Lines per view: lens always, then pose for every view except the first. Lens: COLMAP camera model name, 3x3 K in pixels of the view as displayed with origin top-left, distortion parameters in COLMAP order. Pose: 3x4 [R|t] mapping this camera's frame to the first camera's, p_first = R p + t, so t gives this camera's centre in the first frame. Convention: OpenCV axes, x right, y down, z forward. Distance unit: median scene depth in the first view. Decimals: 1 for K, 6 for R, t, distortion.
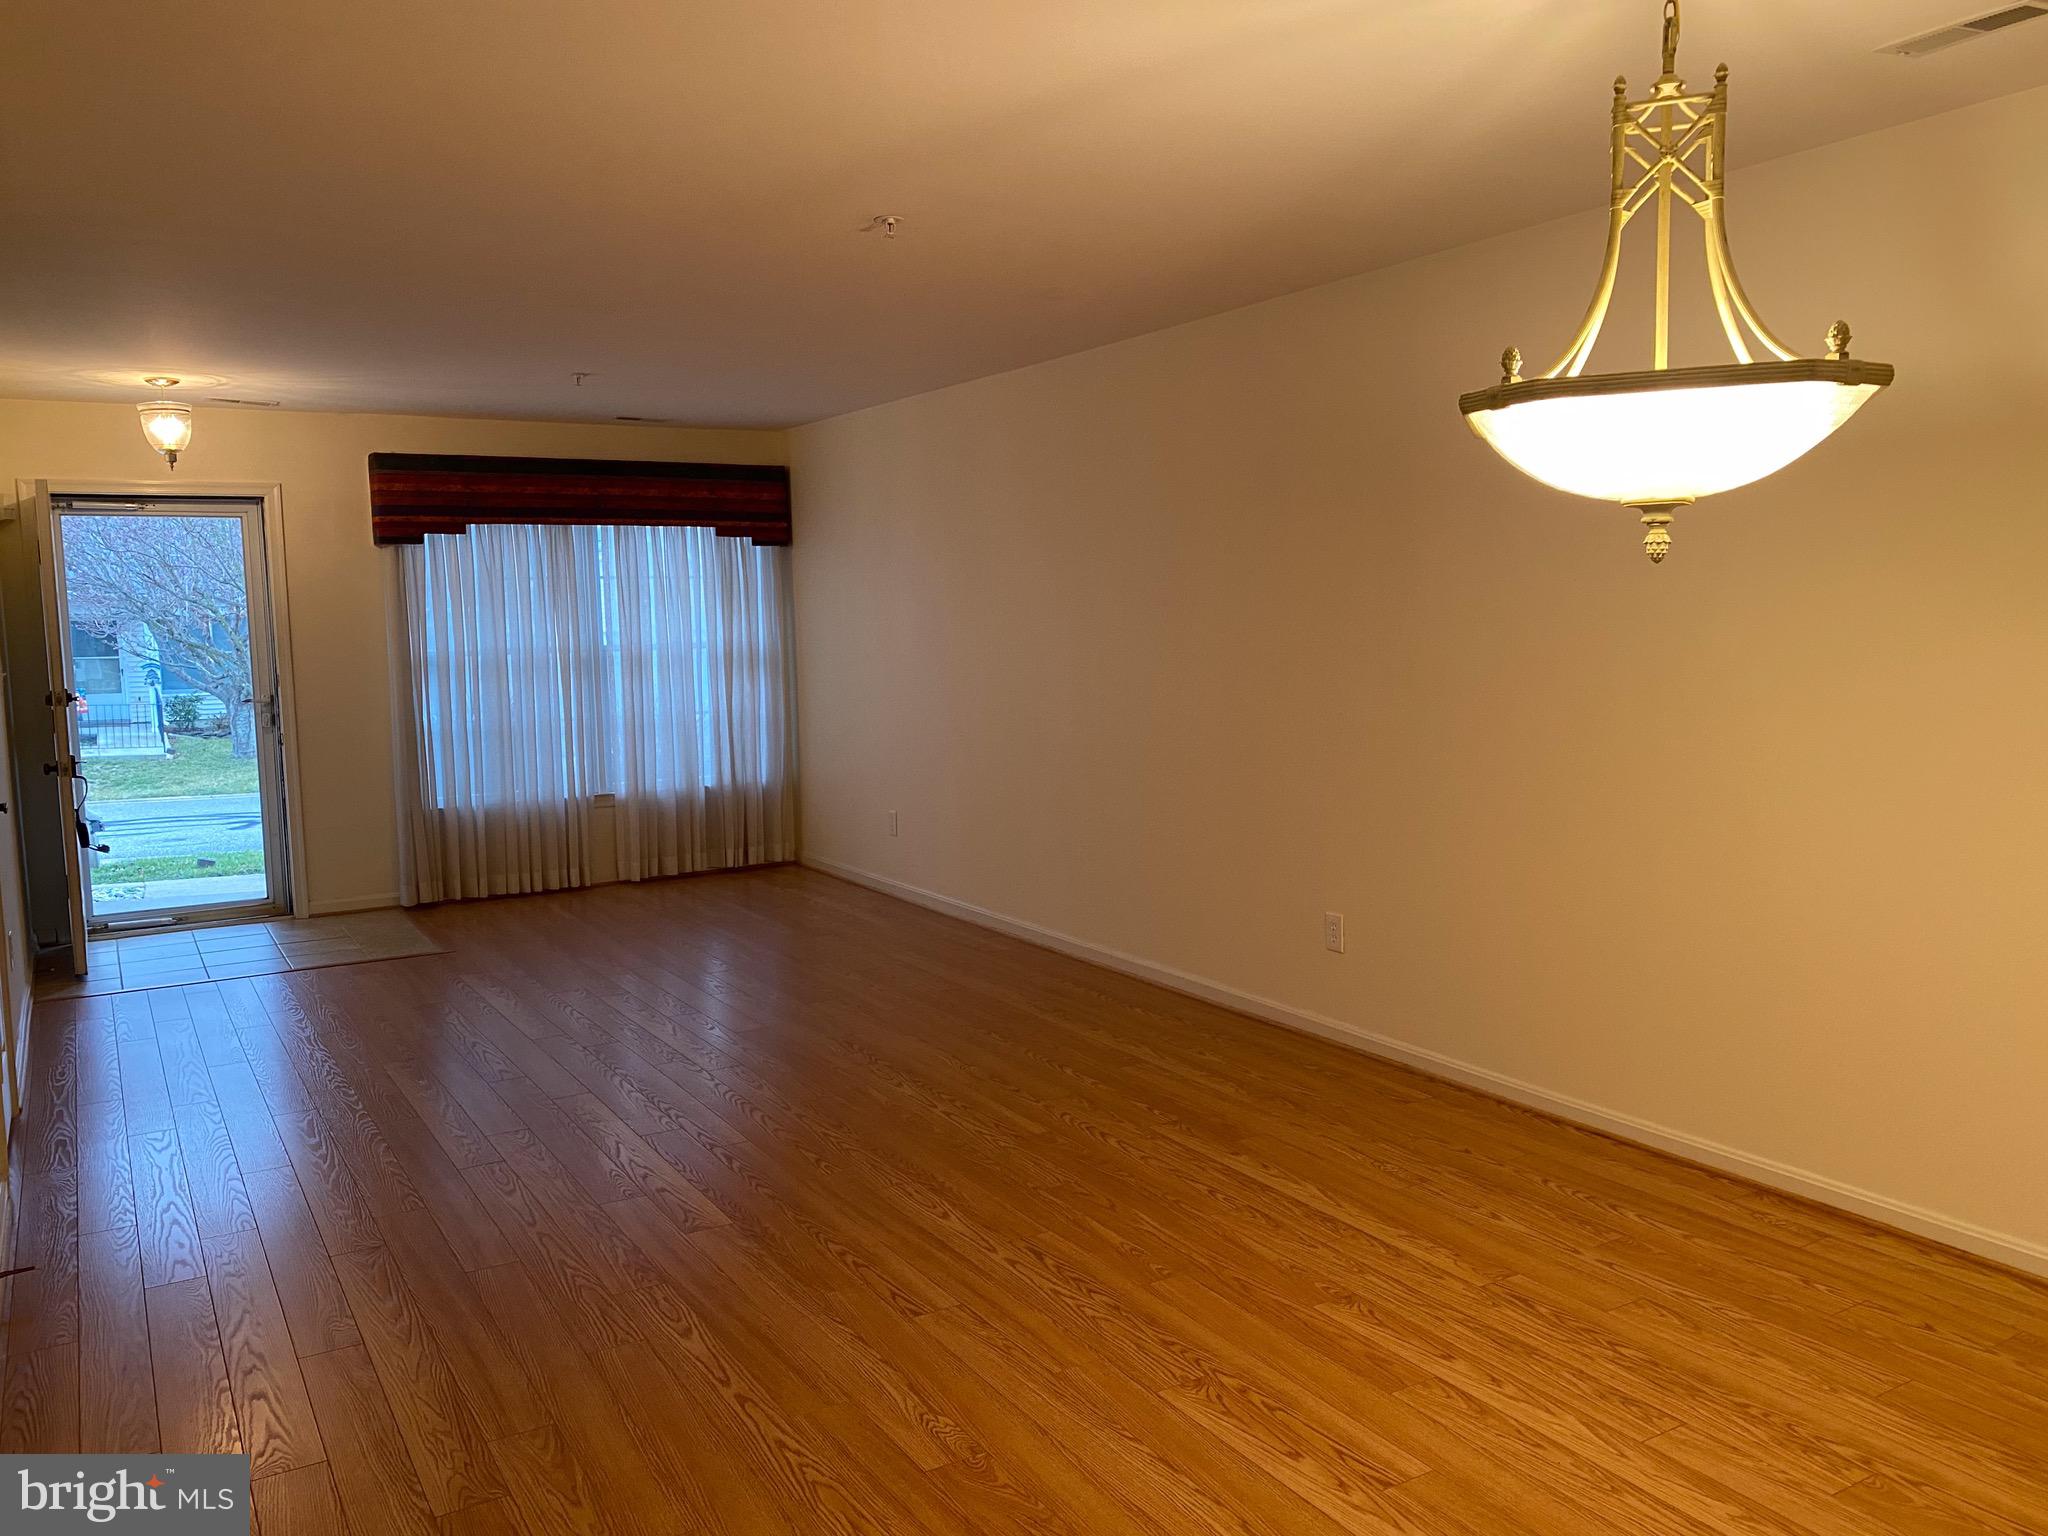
lens RADIAL K [[1547.6, 0, 1025.0], [0, 1547.6, 756.0], [0, 0, 1]] dist [-0.020874, -0.004707]
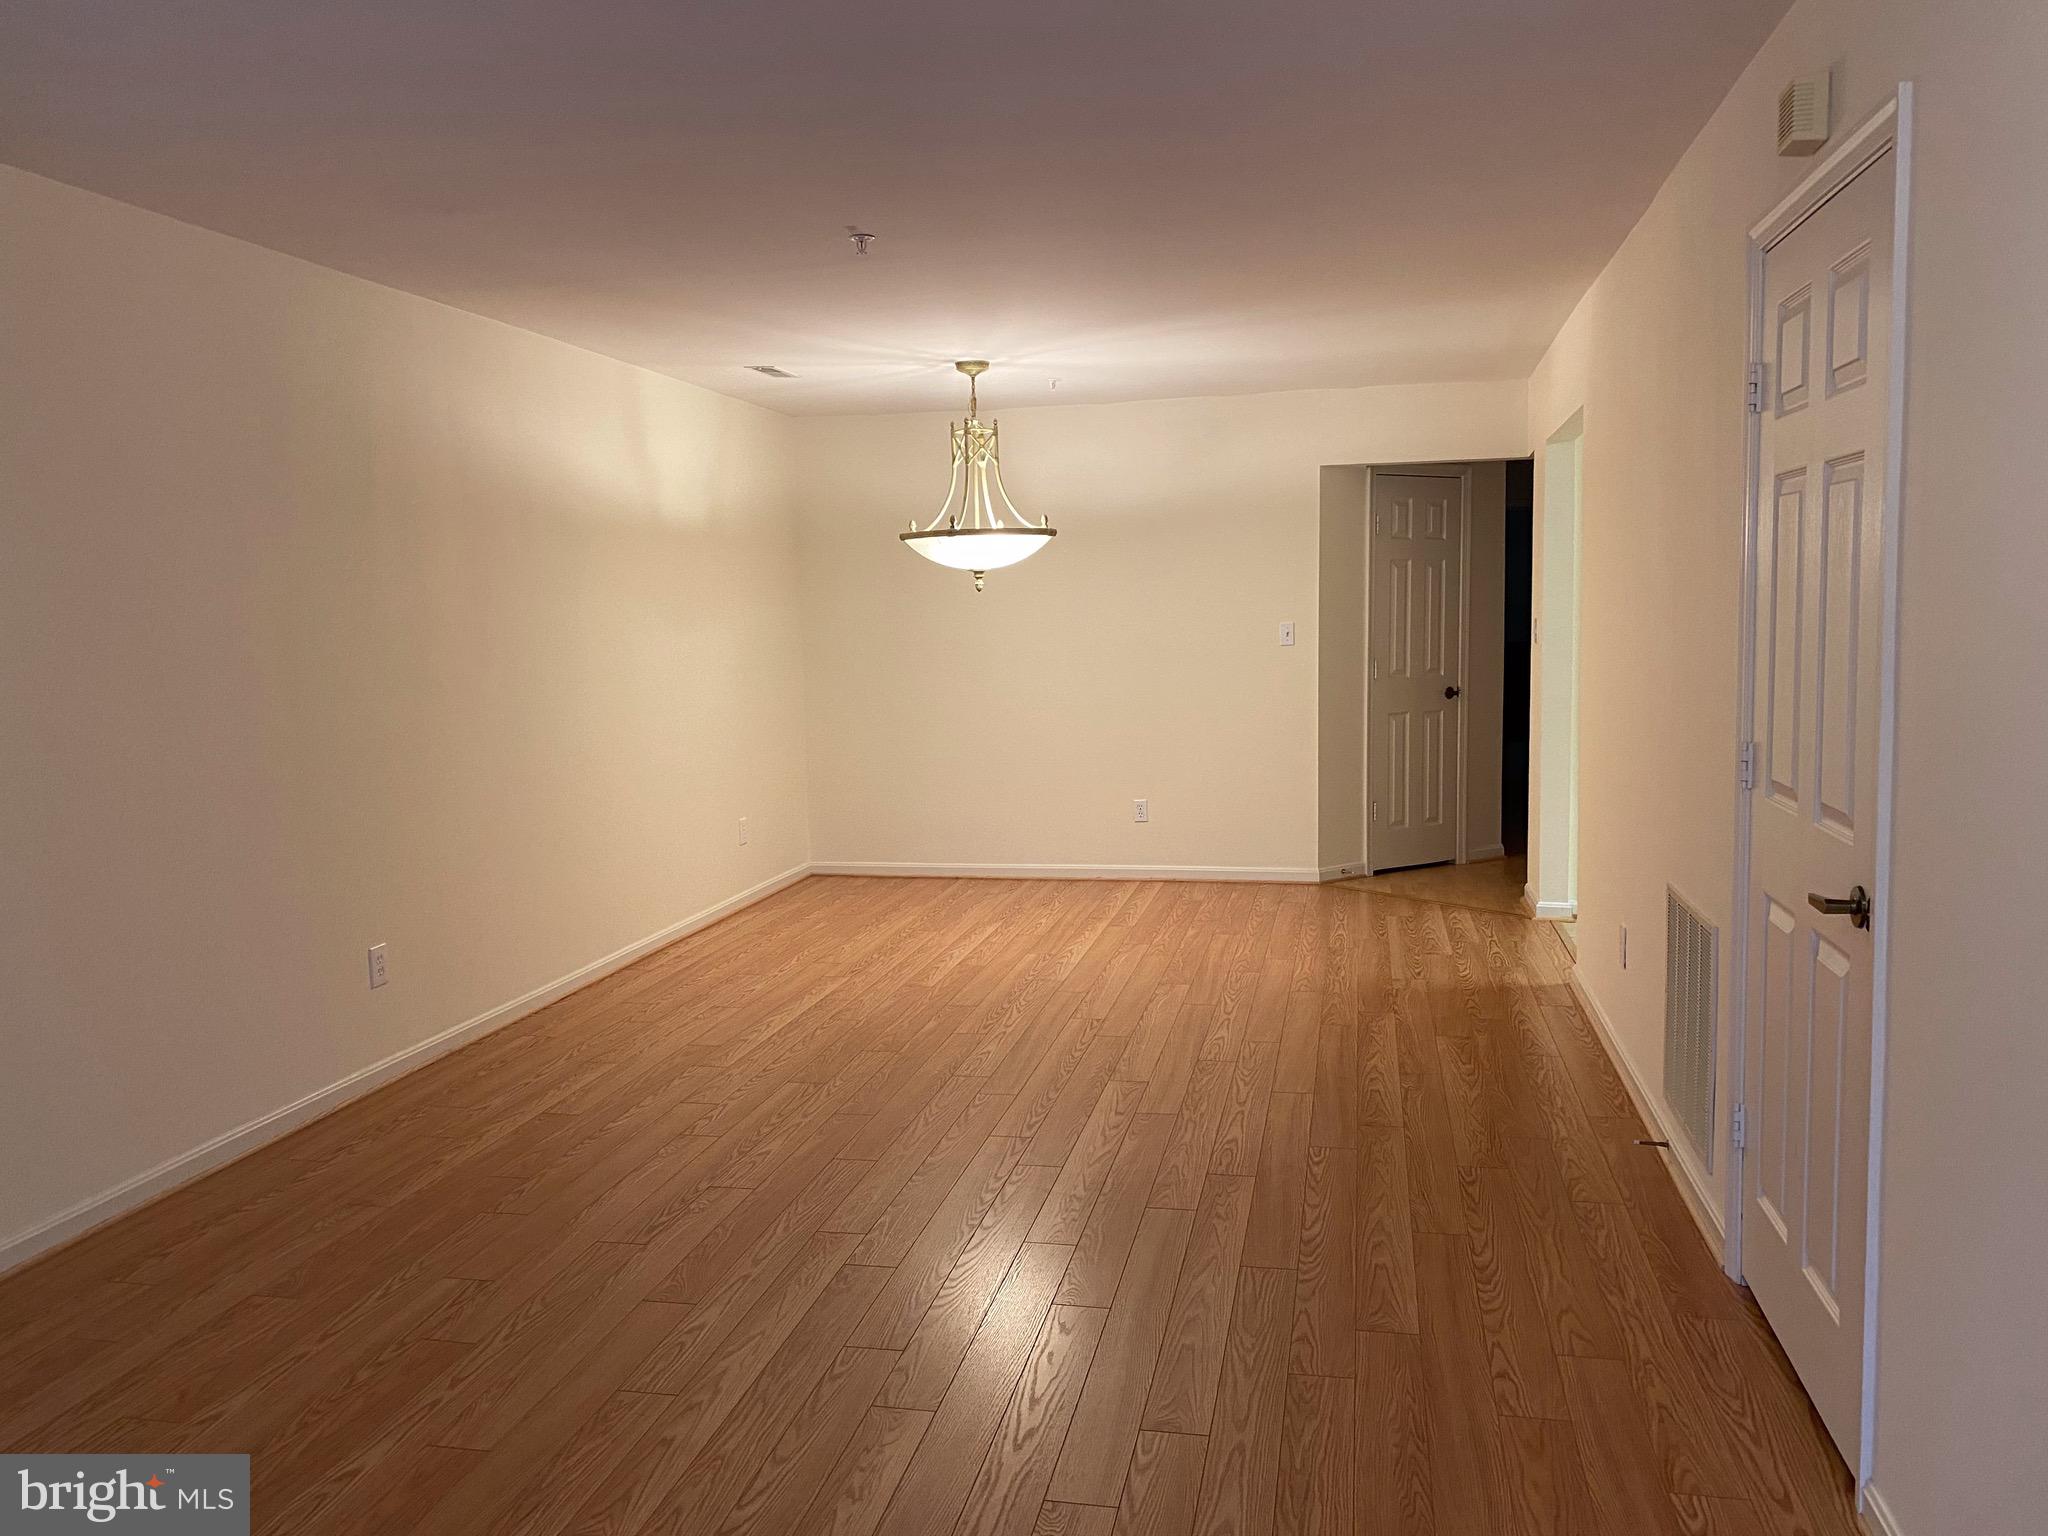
lens RADIAL K [[1547.6, 0, 1025.0], [0, 1547.6, 756.0], [0, 0, 1]] dist [-0.020874, -0.004707]
pose [[-0.717425, -0.047381, 0.695022, -0.815879], [0.091869, 0.982536, 0.161811, -0.144038], [-0.690551, 0.179938, -0.700544, 1.520442]]
